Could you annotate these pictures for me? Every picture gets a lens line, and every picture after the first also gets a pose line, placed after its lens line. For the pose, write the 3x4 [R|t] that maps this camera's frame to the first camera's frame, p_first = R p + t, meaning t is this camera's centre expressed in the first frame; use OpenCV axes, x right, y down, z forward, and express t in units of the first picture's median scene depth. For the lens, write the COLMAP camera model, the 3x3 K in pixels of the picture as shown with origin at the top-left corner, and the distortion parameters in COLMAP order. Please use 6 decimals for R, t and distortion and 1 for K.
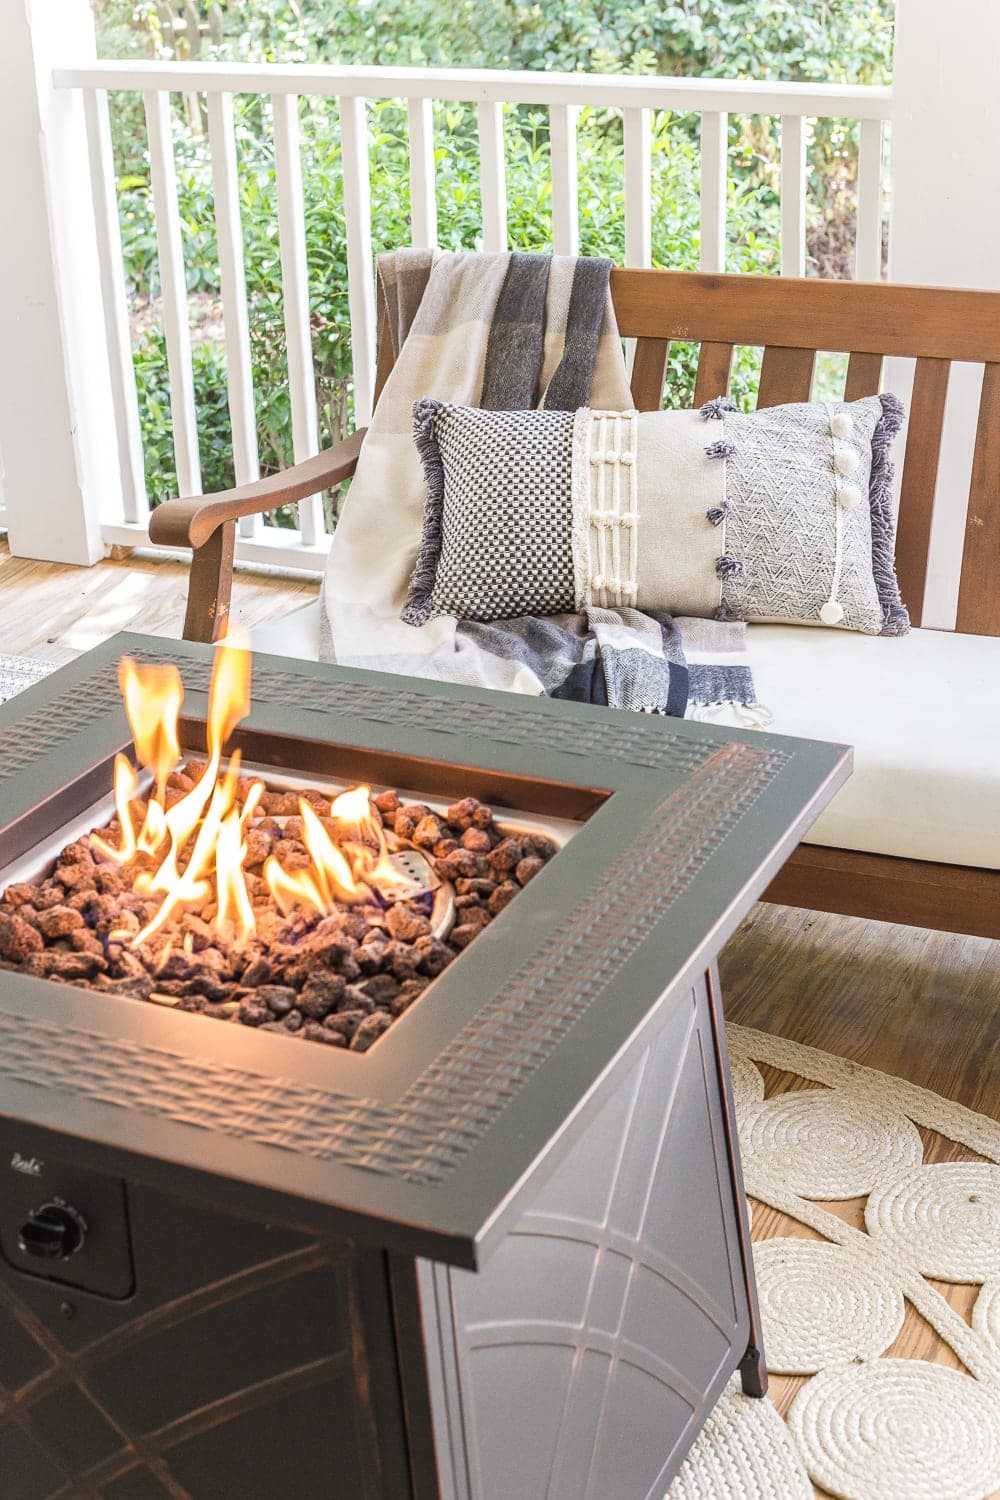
lens RADIAL K [[2202.5, 0, 500.0], [0, 2202.5, 750.0], [0, 0, 1]] dist [-0.089918, -0.067958]
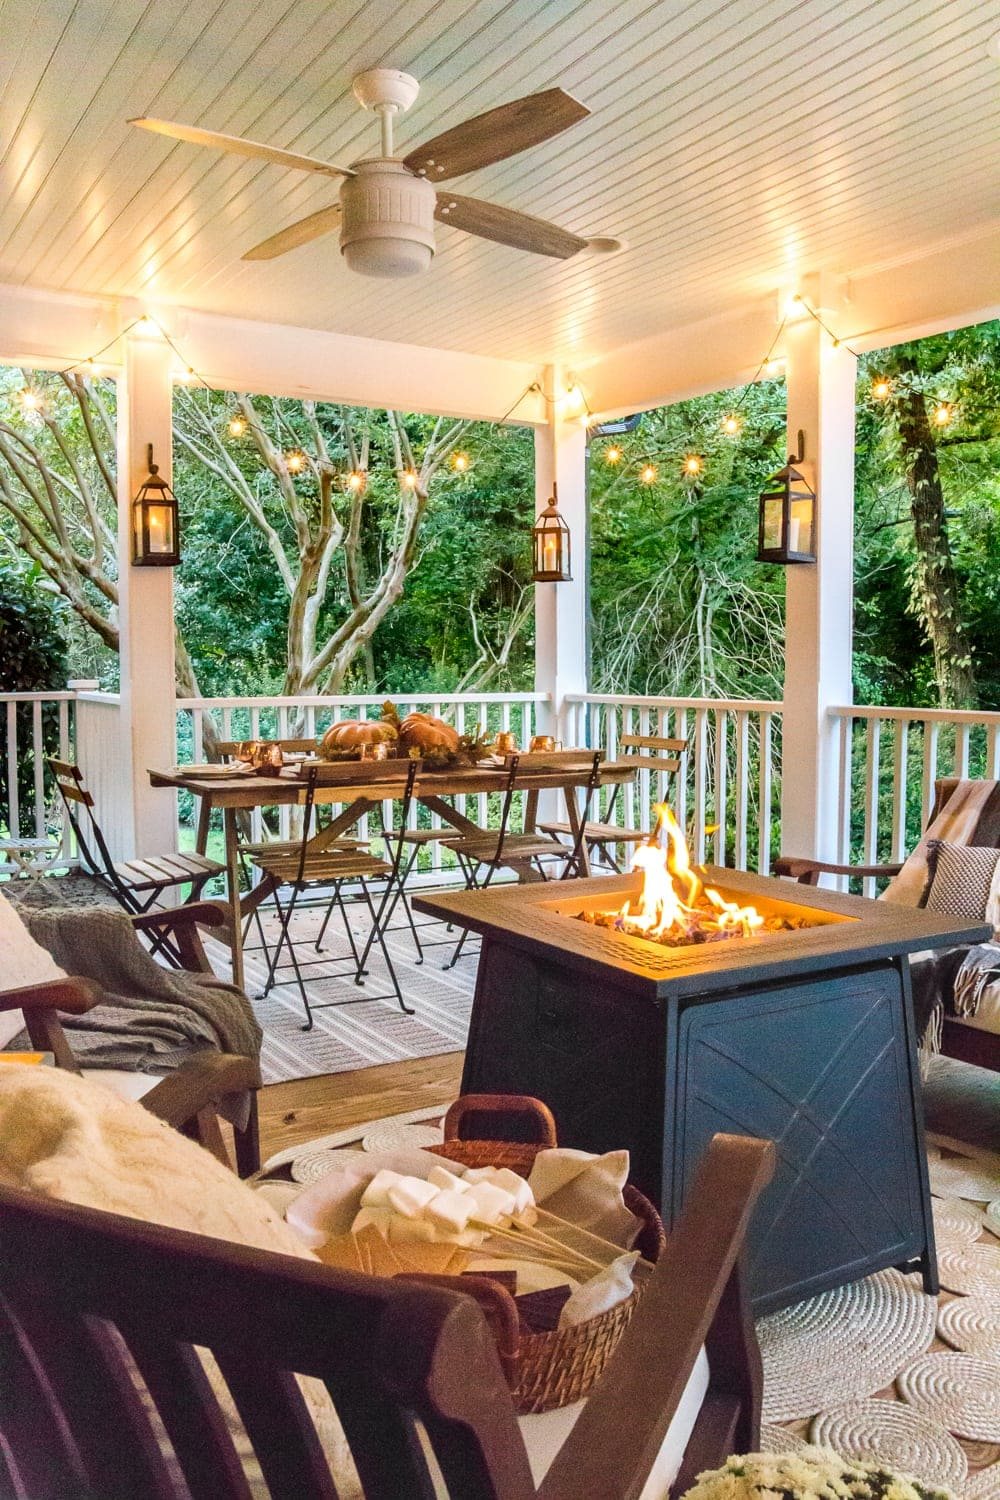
lens RADIAL K [[1201.3, 0, 500.0], [0, 1201.3, 750.0], [0, 0, 1]] dist [-0.133614, 0.145309]
pose [[0.831848, 0.071506, -0.550378, 0.239075], [-0.254588, 0.930340, -0.263916, 0.162642], [0.493167, 0.359658, 0.792106, -0.094801]]
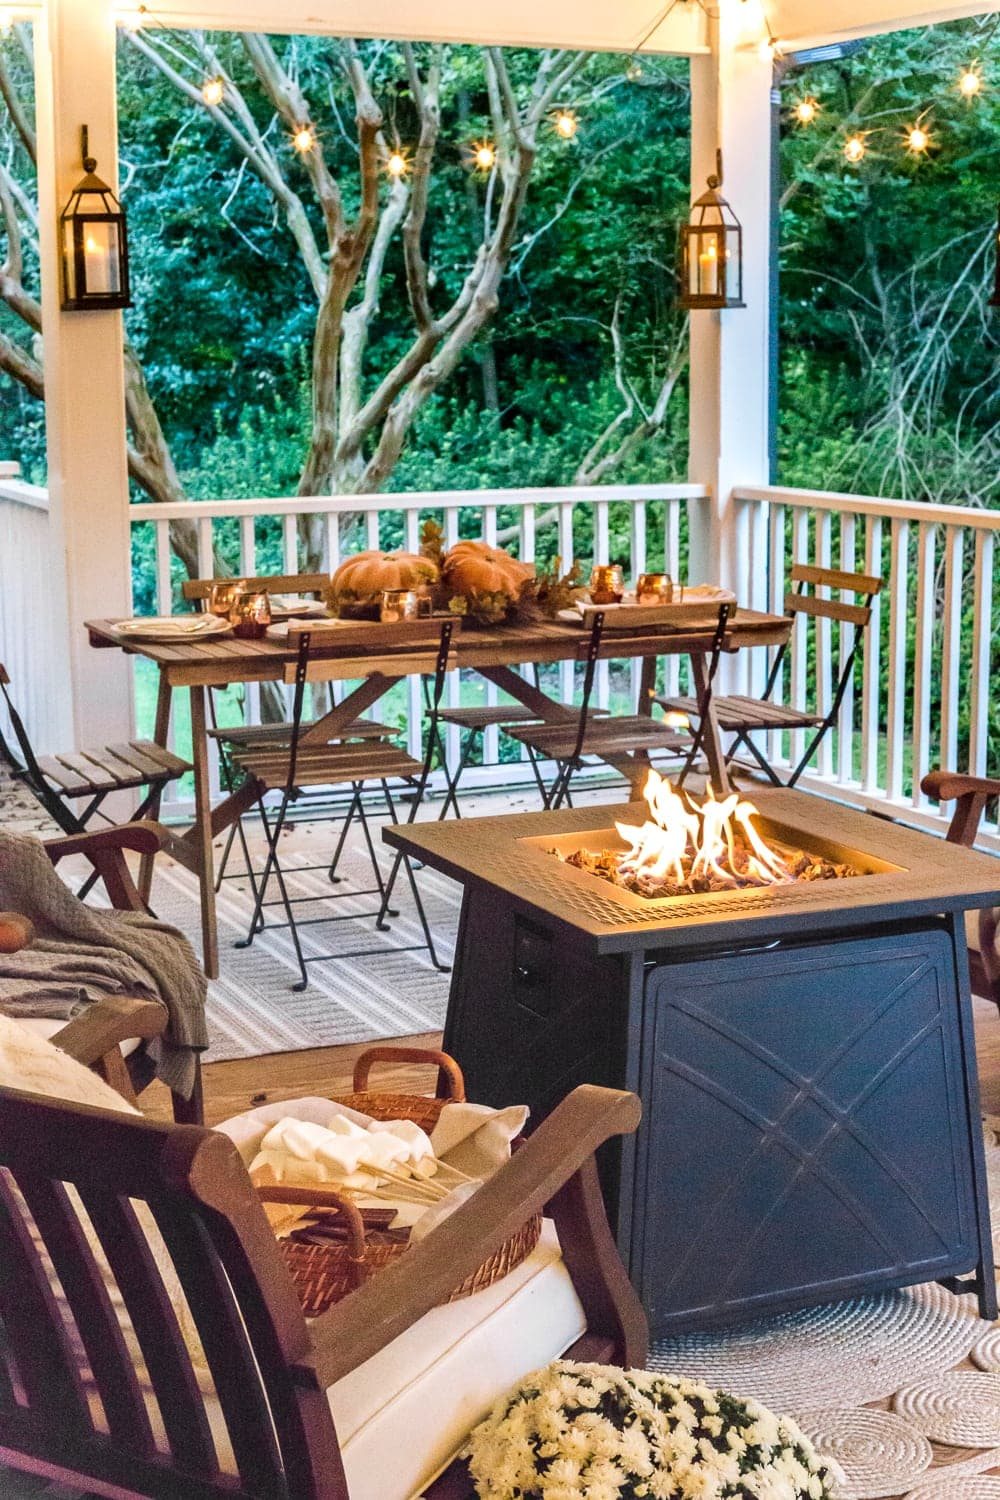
lens RADIAL K [[2202.5, 0, 500.0], [0, 2202.5, 750.0], [0, 0, 1]] dist [-0.089918, -0.067958]
pose [[0.761903, 0.145348, -0.631172, 0.566227], [-0.286354, 0.949673, -0.126972, 0.153220], [0.580952, 0.277479, 0.765180, -0.358250]]
